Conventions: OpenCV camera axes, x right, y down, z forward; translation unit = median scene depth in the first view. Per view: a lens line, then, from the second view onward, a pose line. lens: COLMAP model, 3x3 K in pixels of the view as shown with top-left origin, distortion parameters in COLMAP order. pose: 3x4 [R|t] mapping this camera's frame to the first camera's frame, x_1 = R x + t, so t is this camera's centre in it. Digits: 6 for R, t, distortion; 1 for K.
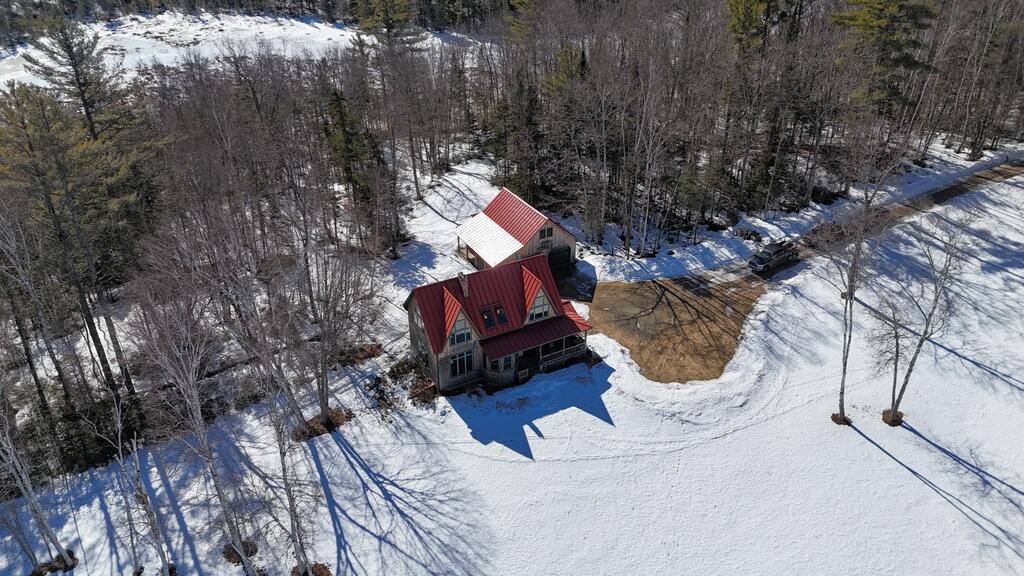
lens RADIAL K [[762.7, 0, 512.9], [0, 762.7, 283.8], [0, 0, 1]] dist [0.081370, -0.074932]
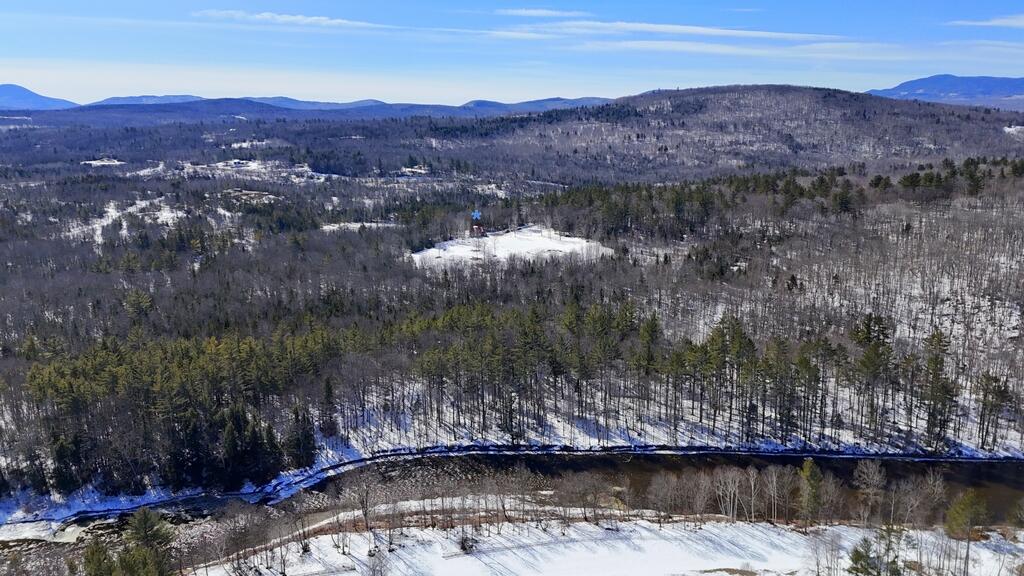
lens RADIAL K [[743.1, 0, 511.6], [0, 743.1, 278.5], [0, 0, 1]] dist [0.076221, -0.067376]
pose [[0.980271, -0.037963, 0.193981, -1.544890], [0.097105, 0.947283, -0.305328, 3.734873], [-0.172163, 0.318141, 0.932280, -8.180524]]
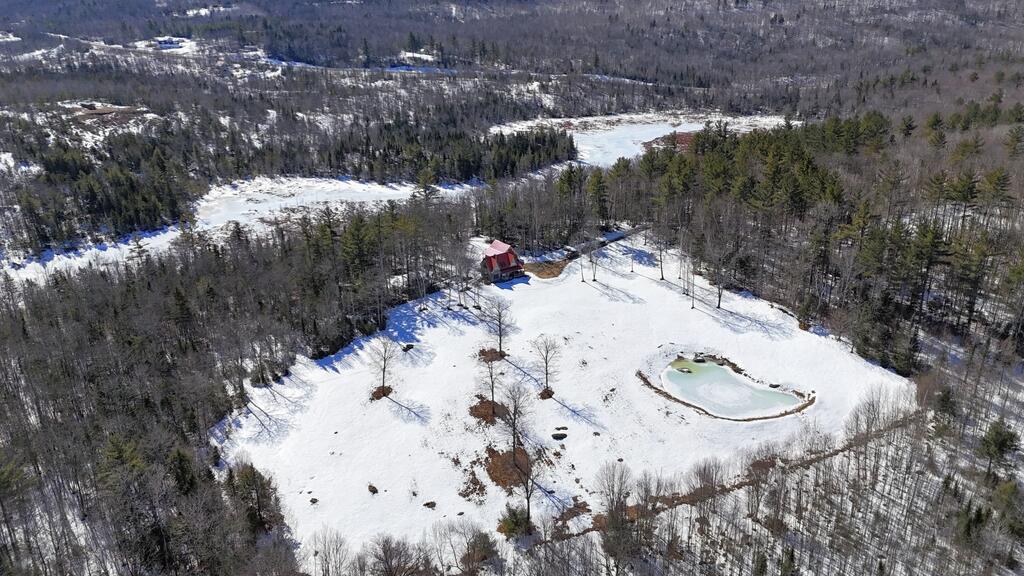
lens RADIAL K [[743.1, 0, 511.6], [0, 743.1, 278.5], [0, 0, 1]] dist [0.076221, -0.067376]
pose [[0.989100, -0.051261, 0.138037, -0.533180], [0.071234, 0.987028, -0.143880, 0.696047], [-0.128871, 0.152145, 0.979920, -2.939353]]
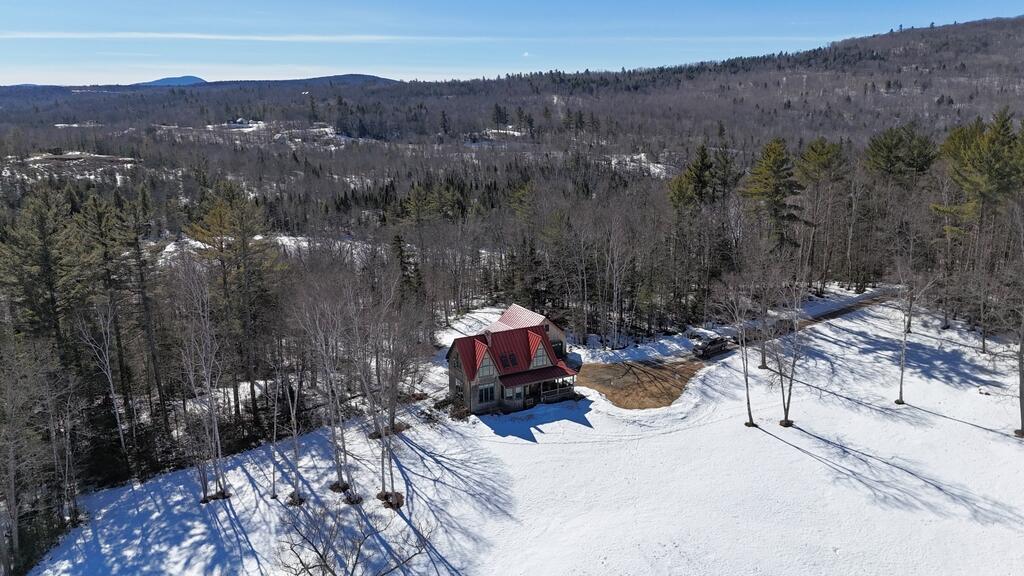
lens RADIAL K [[743.1, 0, 511.6], [0, 743.1, 278.5], [0, 0, 1]] dist [0.076221, -0.067376]
pose [[0.999995, -0.002858, -0.001241, -0.017129], [0.002347, 0.952889, -0.303312, 0.316288], [0.002049, 0.303307, 0.952891, -0.386752]]
